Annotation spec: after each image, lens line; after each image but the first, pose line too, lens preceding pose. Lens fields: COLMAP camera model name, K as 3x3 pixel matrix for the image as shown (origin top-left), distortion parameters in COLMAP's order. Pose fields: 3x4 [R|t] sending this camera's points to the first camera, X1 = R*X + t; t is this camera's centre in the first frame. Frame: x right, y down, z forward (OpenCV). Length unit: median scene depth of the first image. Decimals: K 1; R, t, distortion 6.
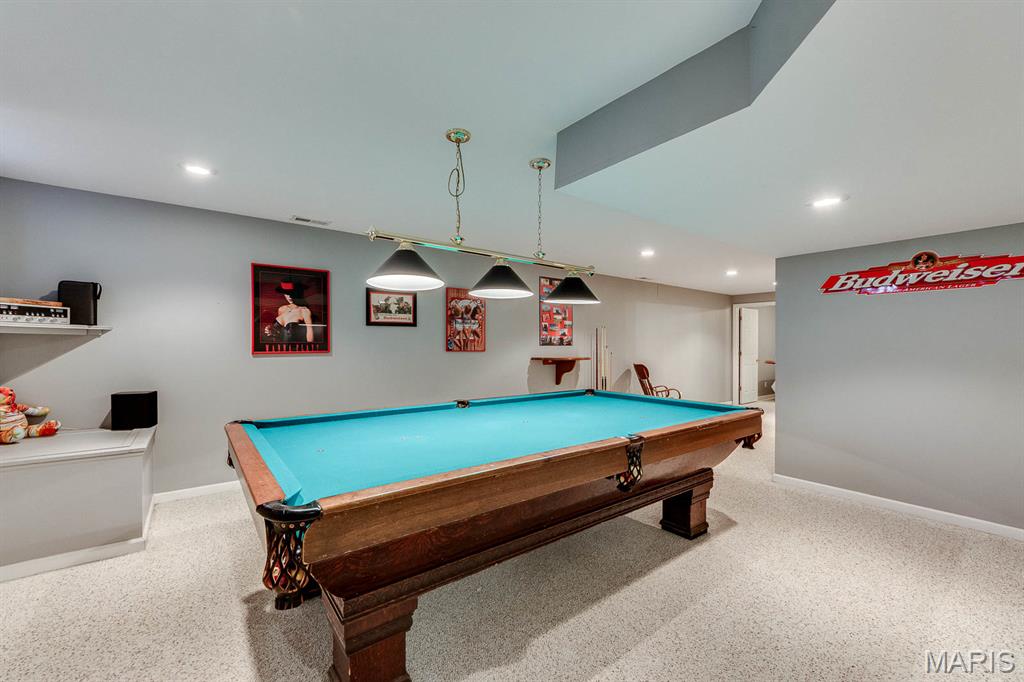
lens RADIAL K [[396.2, 0, 507.9], [0, 396.2, 345.2], [0, 0, 1]] dist [-0.001622, -0.000069]
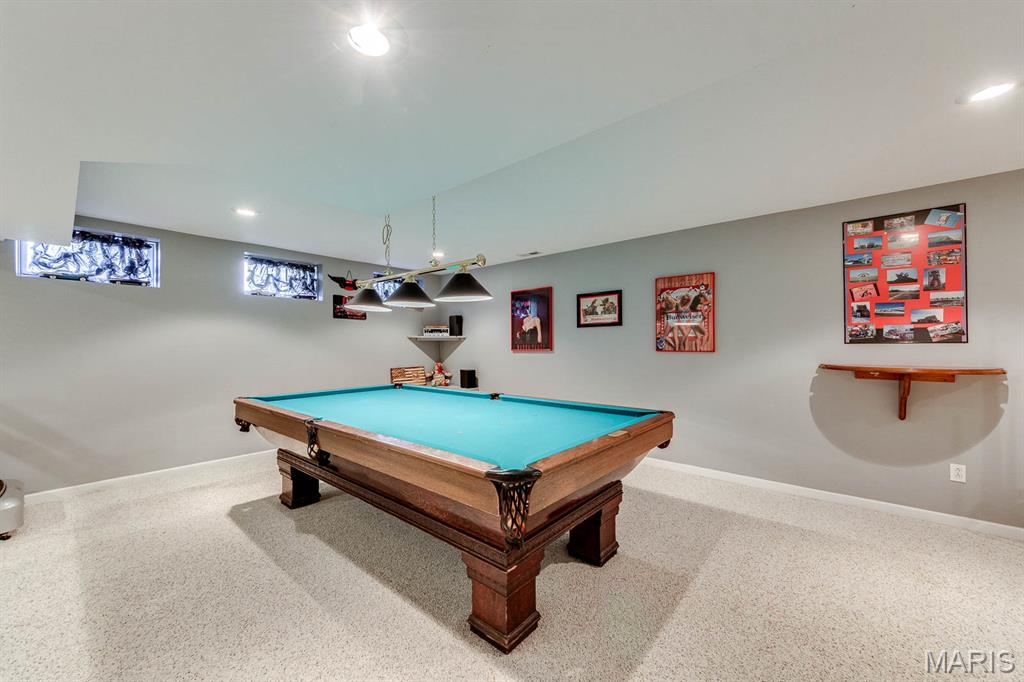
lens RADIAL K [[396.2, 0, 507.9], [0, 396.2, 345.2], [0, 0, 1]] dist [-0.001622, -0.000069]
pose [[0.216489, 0.002181, -0.976283, 0.630716], [0.008481, 0.999956, 0.004114, -0.004312], [0.976248, -0.009170, 0.216461, 0.484074]]
